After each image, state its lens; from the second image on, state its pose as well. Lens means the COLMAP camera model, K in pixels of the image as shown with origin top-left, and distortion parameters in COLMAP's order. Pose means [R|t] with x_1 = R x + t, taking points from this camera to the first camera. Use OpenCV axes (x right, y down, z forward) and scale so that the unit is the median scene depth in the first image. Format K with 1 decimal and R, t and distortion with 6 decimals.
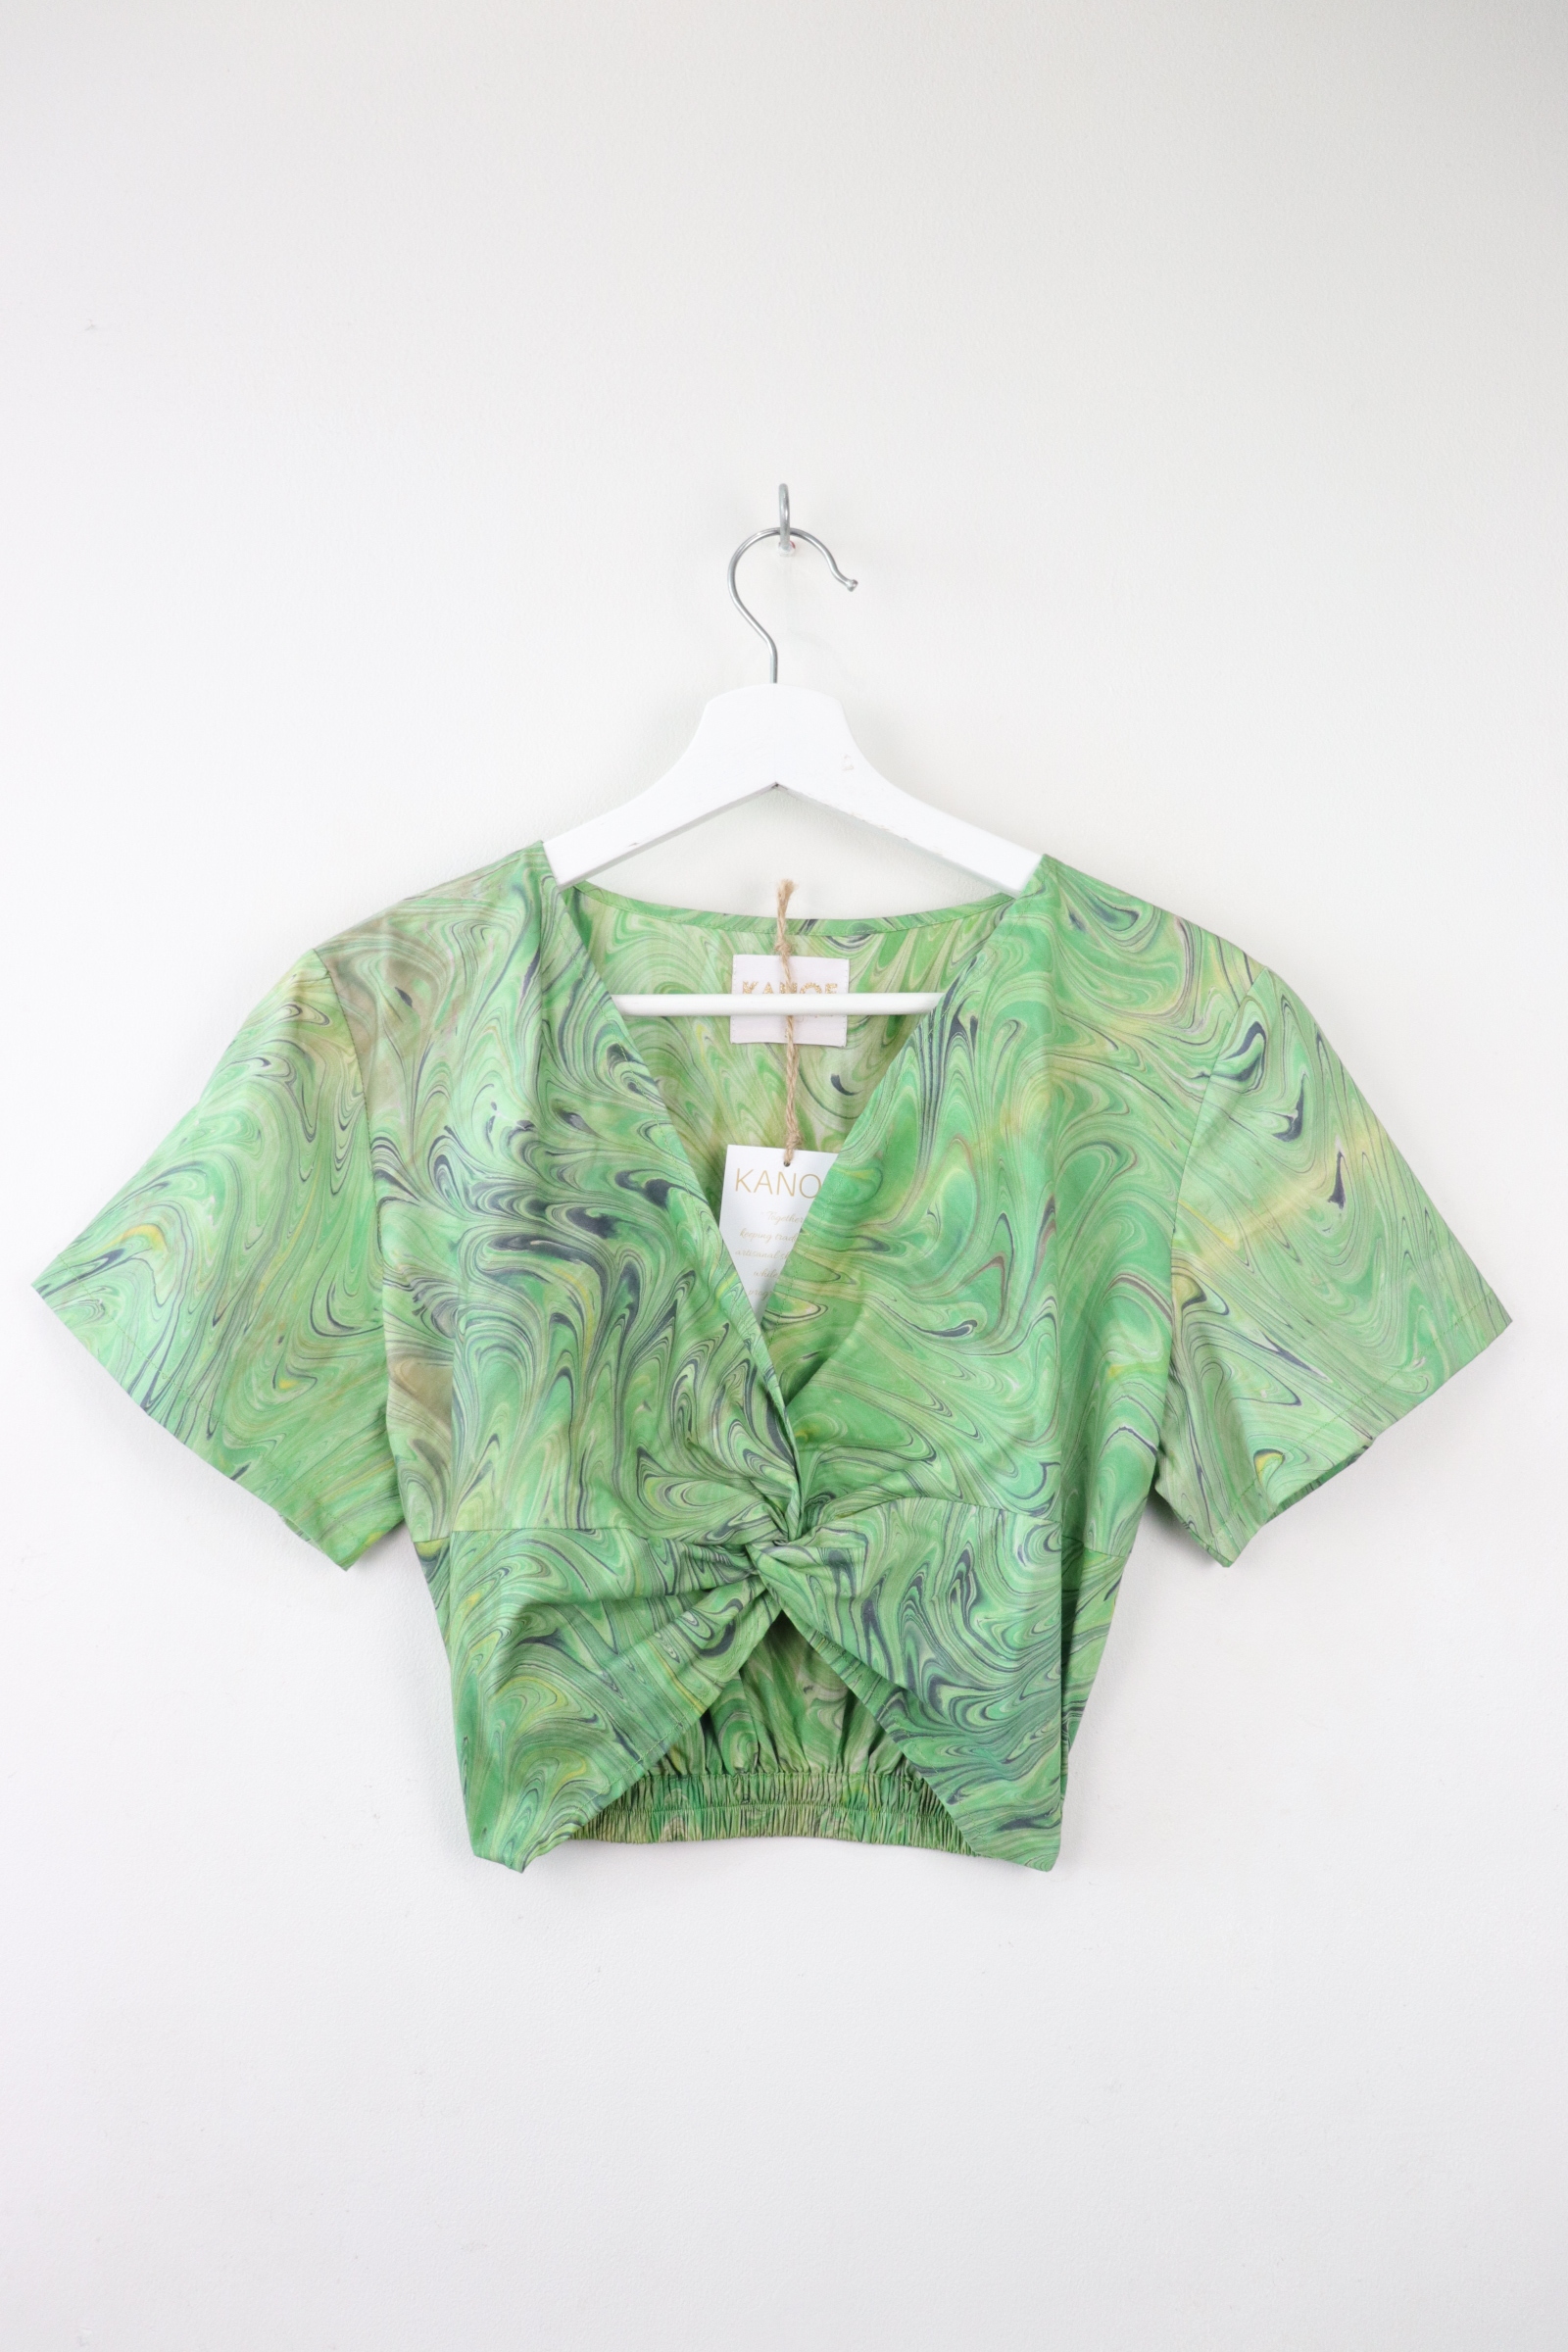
lens RADIAL K [[1989.0, 0, 784.0], [0, 1989.0, 1176.0], [0, 0, 1]] dist [-0.174461, 0.127470]
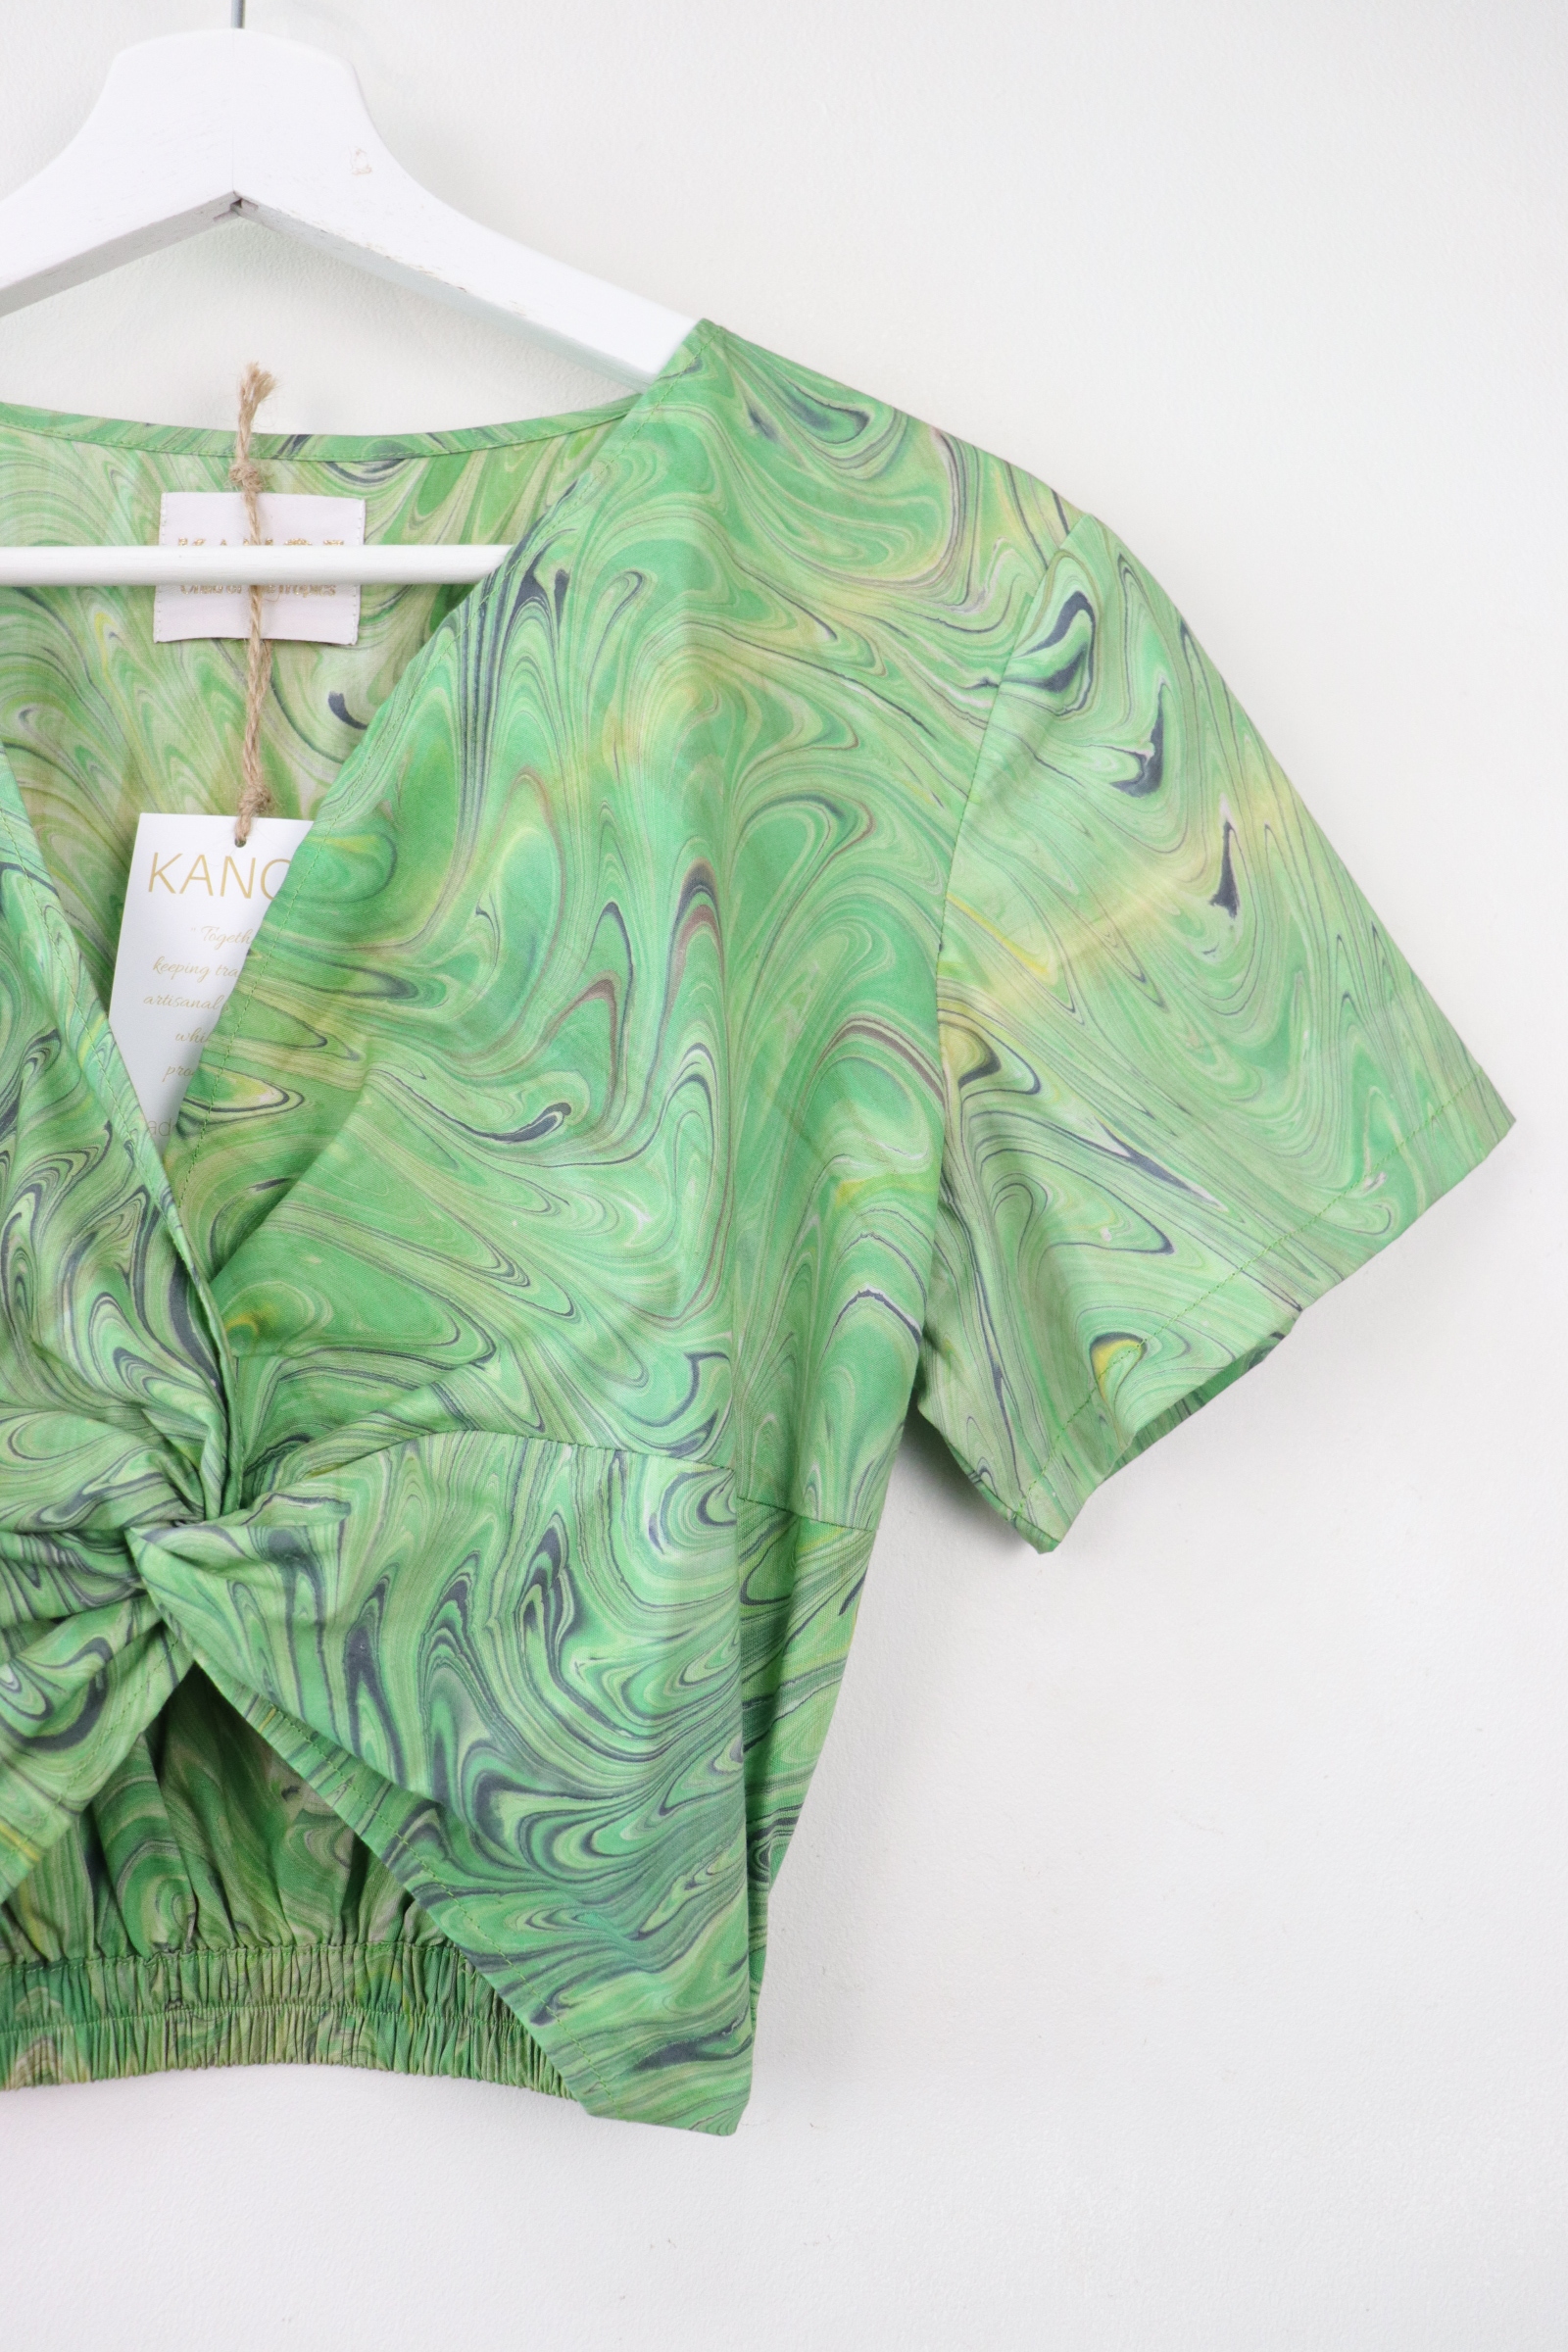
lens RADIAL K [[2005.5, 0, 888.8], [0, 2005.5, 1179.4], [0, 0, 1]] dist [-0.034891, -0.267876]
pose [[0.992448, -0.024164, 0.120259, 0.112393], [0.024764, 0.999687, -0.003497, 0.094887], [-0.120137, 0.006448, 0.992736, 0.434373]]
